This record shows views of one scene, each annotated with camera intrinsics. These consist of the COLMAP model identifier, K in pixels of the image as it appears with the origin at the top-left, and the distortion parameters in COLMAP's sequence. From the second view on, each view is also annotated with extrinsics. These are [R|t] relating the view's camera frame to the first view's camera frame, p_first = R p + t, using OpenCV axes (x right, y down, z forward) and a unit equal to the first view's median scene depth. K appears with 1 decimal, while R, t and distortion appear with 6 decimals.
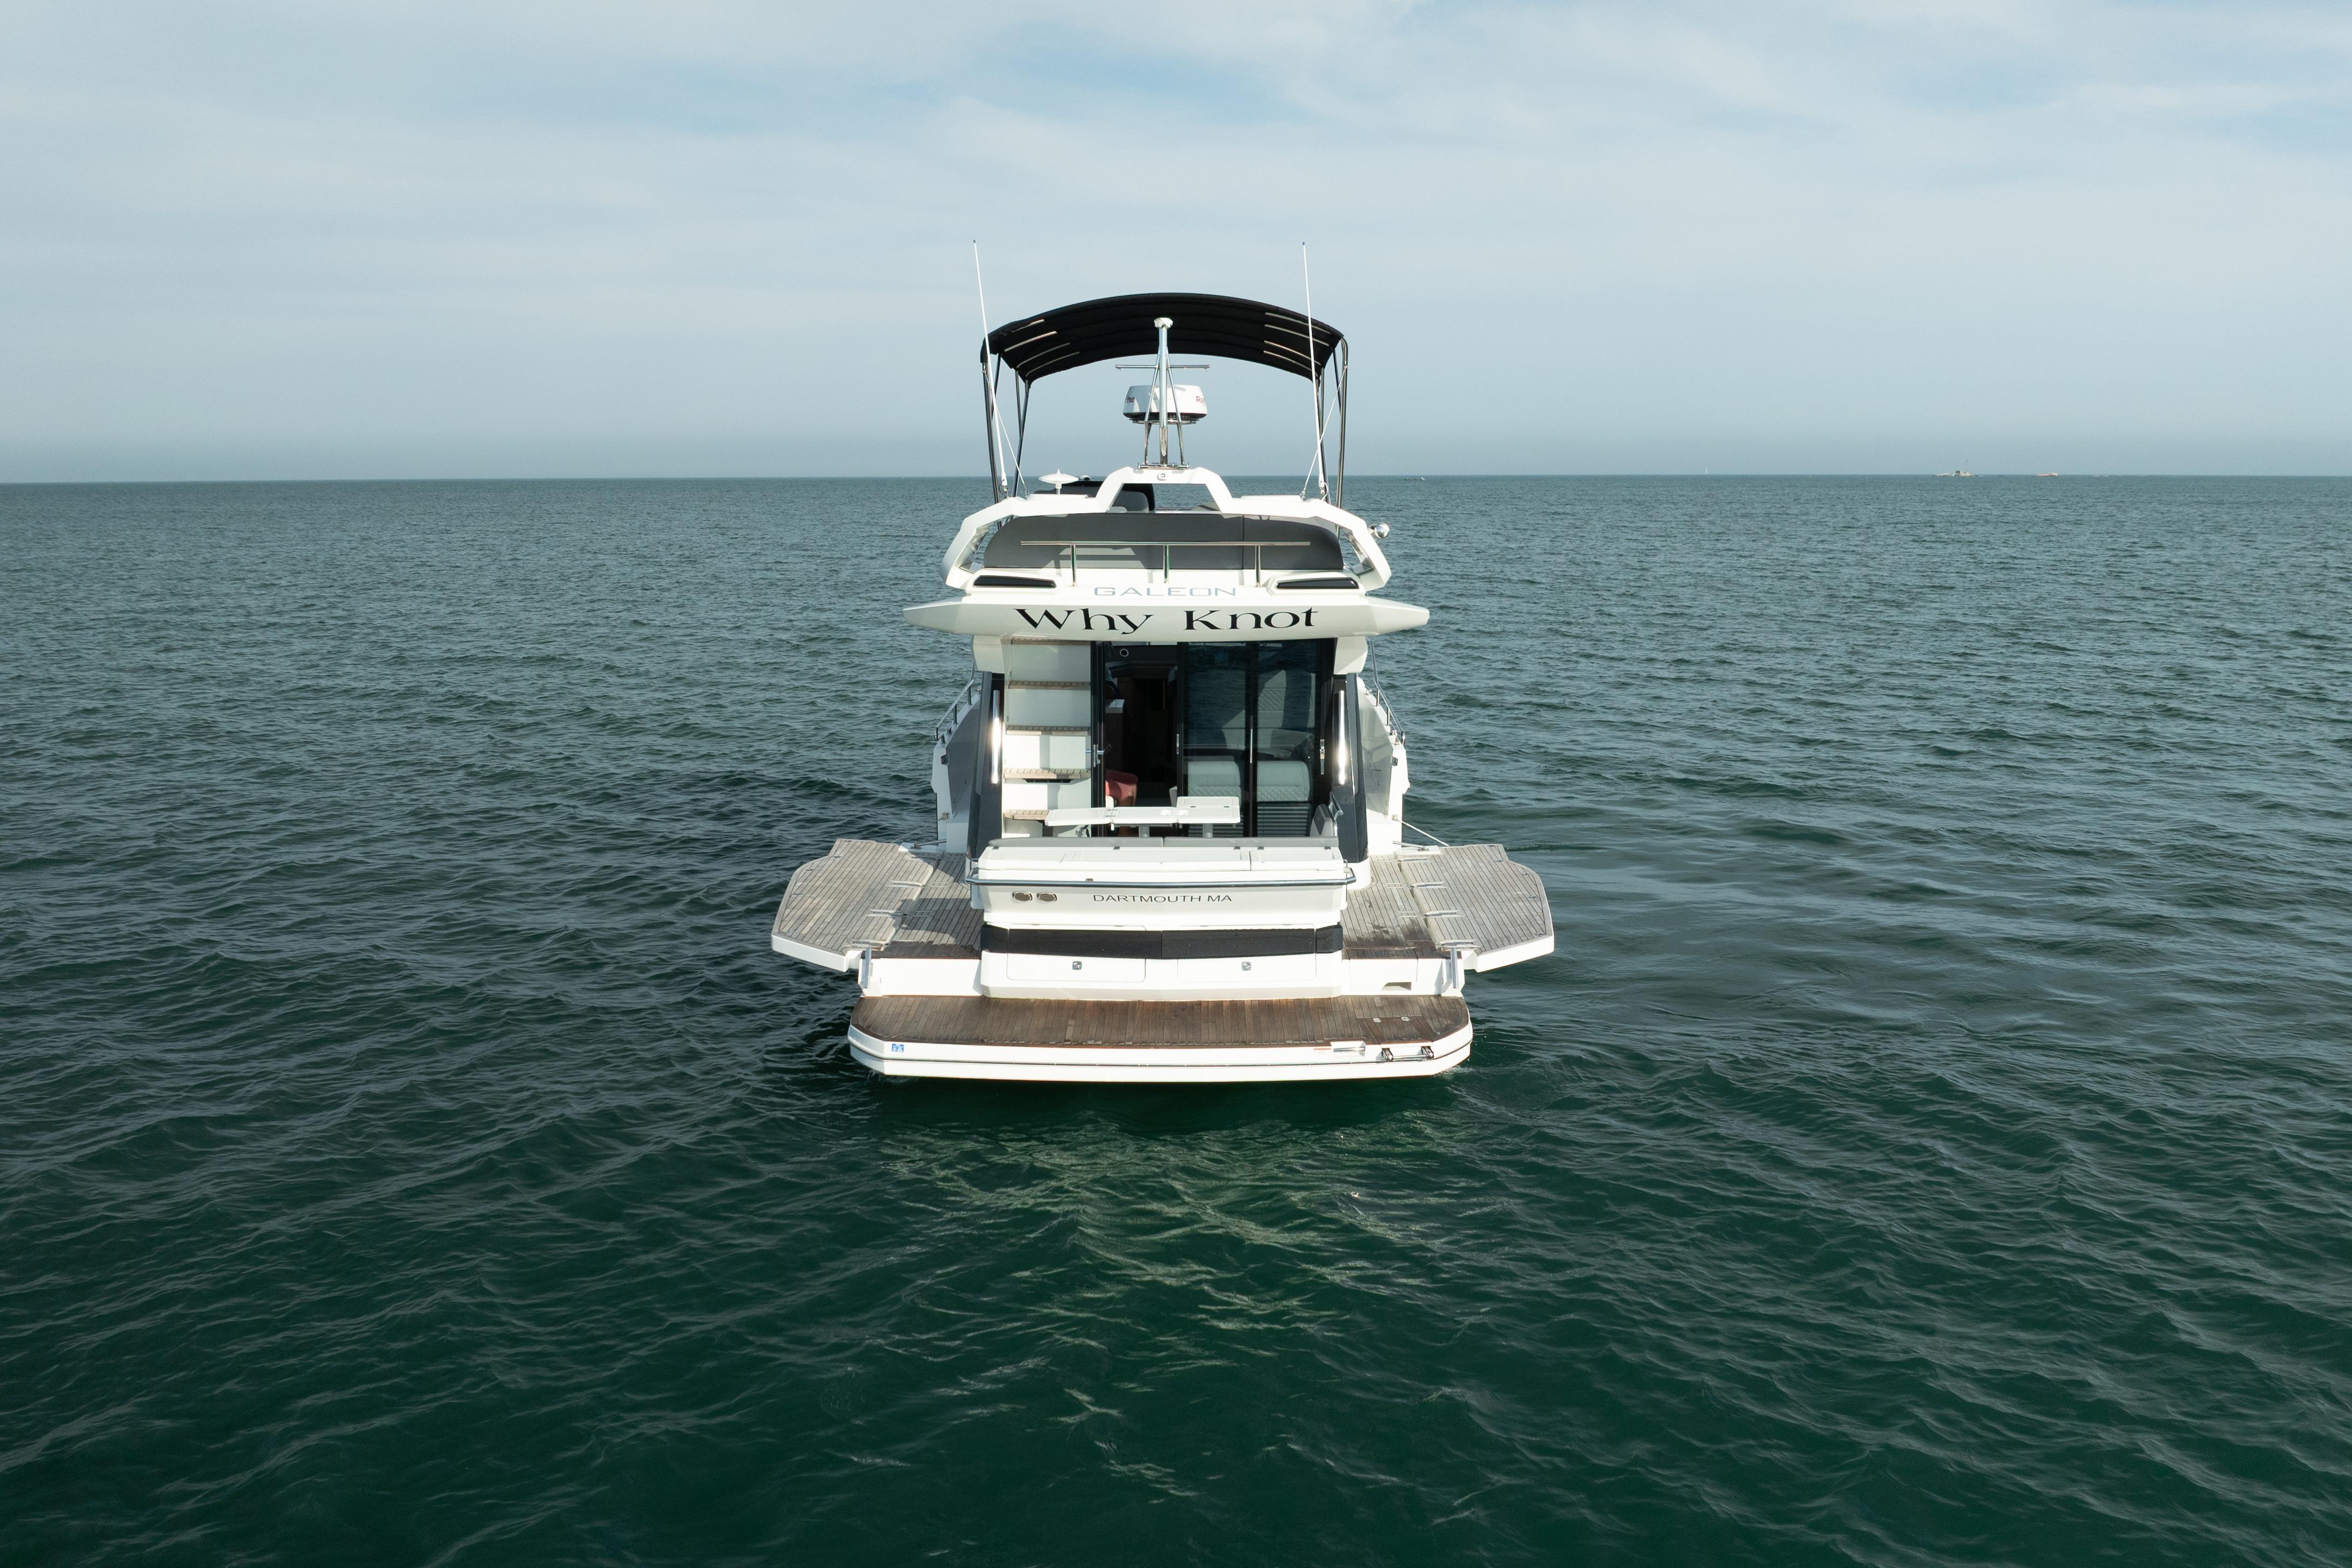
lens RADIAL K [[1089.8, 0, 1189.7], [0, 1089.8, 739.5], [0, 0, 1]] dist [-0.002751, -0.001271]
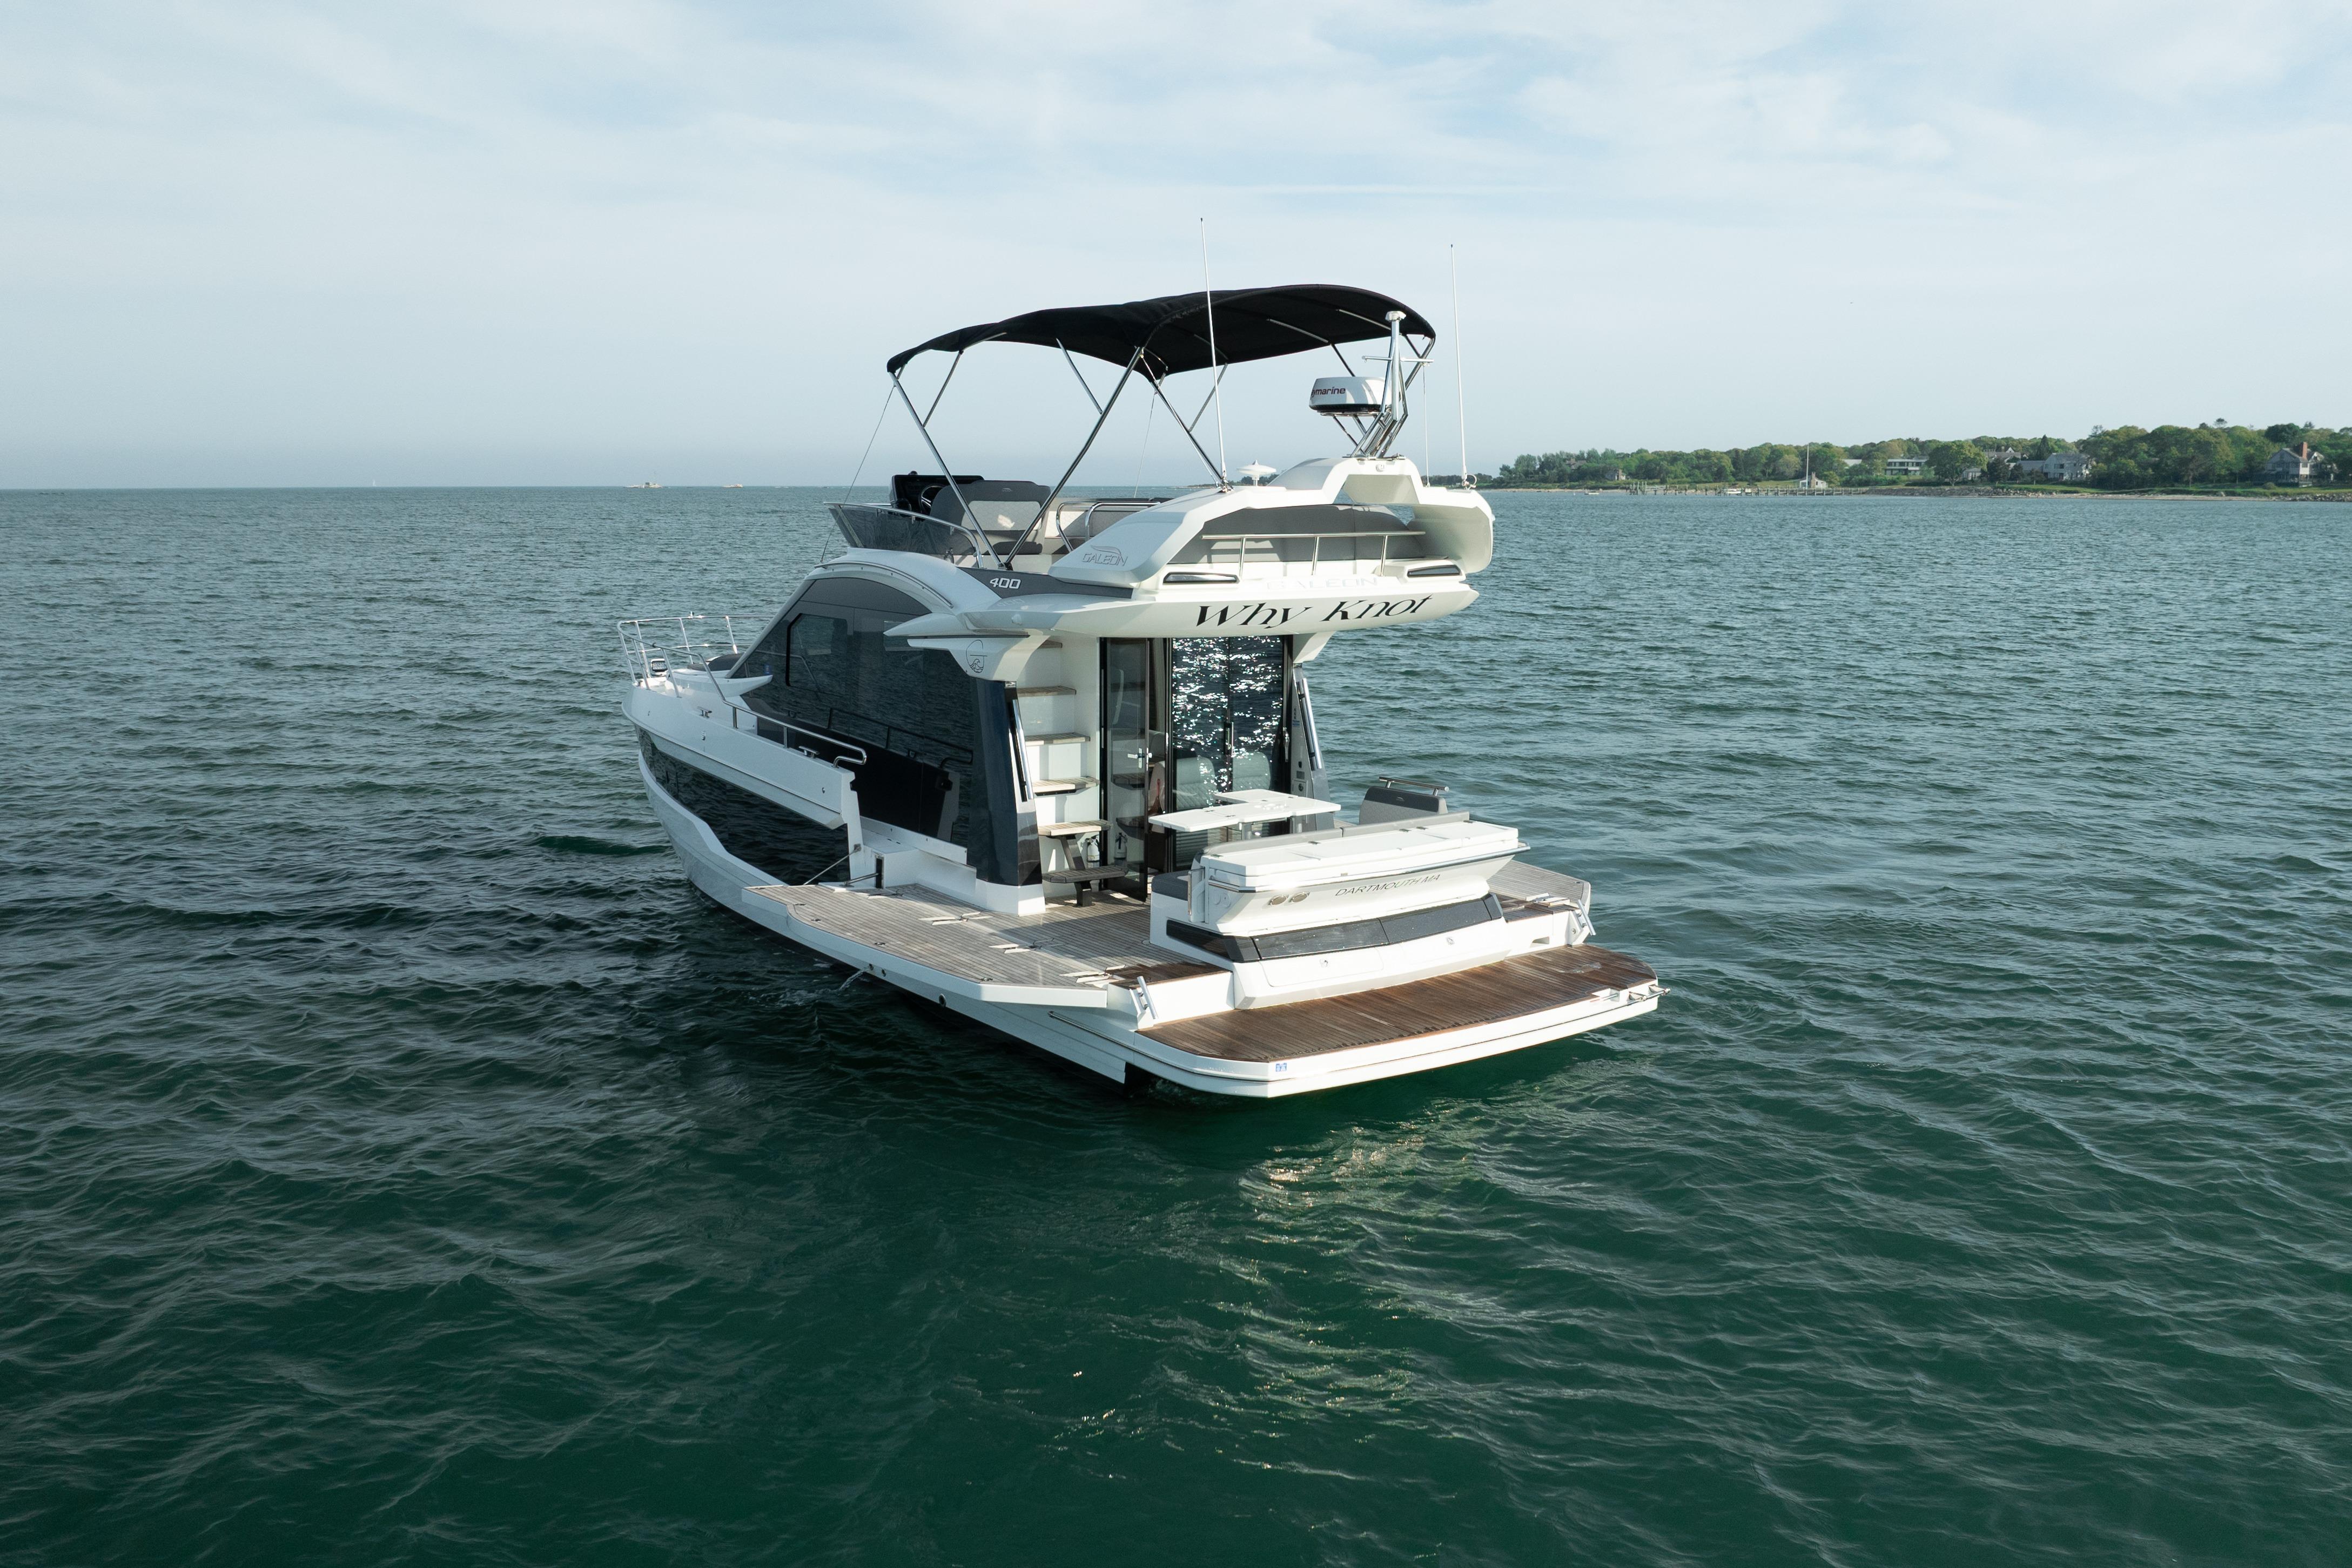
lens RADIAL K [[1089.8, 0, 1189.7], [0, 1089.8, 739.5], [0, 0, 1]] dist [-0.002751, -0.001271]
pose [[0.940211, -0.080950, 0.330832, -0.468596], [0.081098, 0.996616, 0.013381, -0.015170], [-0.330796, 0.014249, 0.943595, 0.093069]]
